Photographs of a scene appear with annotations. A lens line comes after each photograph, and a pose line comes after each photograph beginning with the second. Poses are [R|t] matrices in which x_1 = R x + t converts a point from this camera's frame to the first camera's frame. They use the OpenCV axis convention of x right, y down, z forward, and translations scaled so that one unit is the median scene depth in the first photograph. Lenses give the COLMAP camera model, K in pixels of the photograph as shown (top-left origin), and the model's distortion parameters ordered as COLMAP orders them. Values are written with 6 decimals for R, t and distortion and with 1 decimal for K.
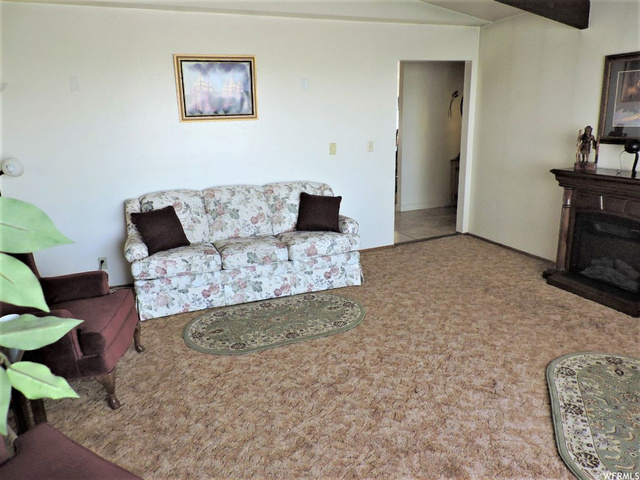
lens RADIAL K [[454.2, 0, 329.4], [0, 454.2, 240.0], [0, 0, 1]] dist [-0.008948, -0.003649]
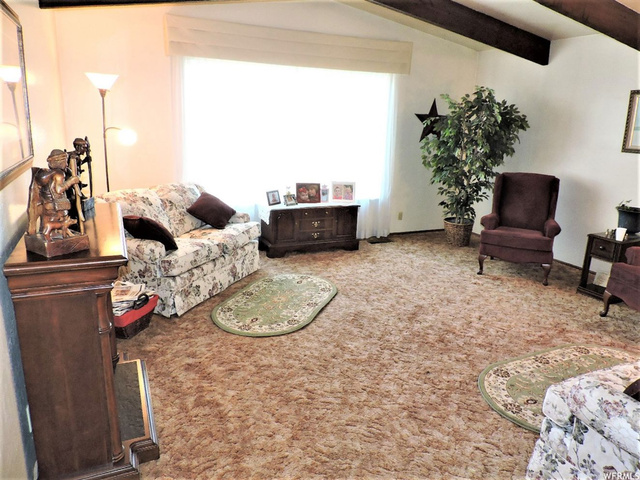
lens RADIAL K [[457.3, 0, 320.0], [0, 457.3, 240.0], [0, 0, 1]] dist [-0.012030, 0.000351]
pose [[-0.999885, -0.006976, -0.013480, 0.360220], [-0.012756, 0.867521, 0.497237, -0.430667], [0.008225, 0.497351, -0.867510, 1.548799]]
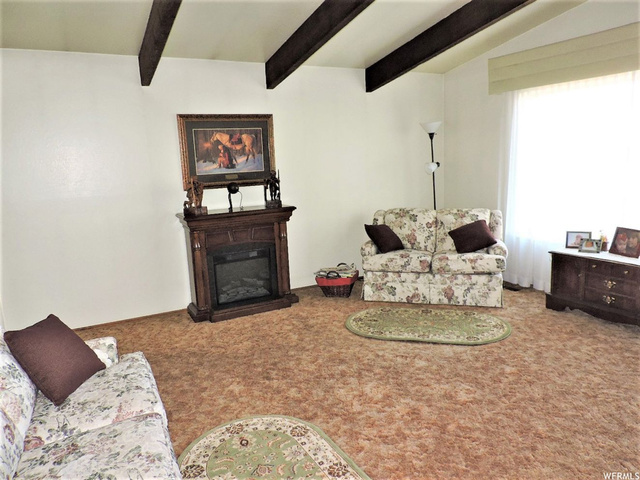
lens RADIAL K [[454.2, 0, 329.4], [0, 454.2, 240.0], [0, 0, 1]] dist [-0.008948, -0.003649]
pose [[-0.089451, -0.147289, 0.985040, -0.632101], [0.303204, 0.938036, 0.167794, -0.205341], [-0.948718, 0.313677, -0.039249, 0.852351]]
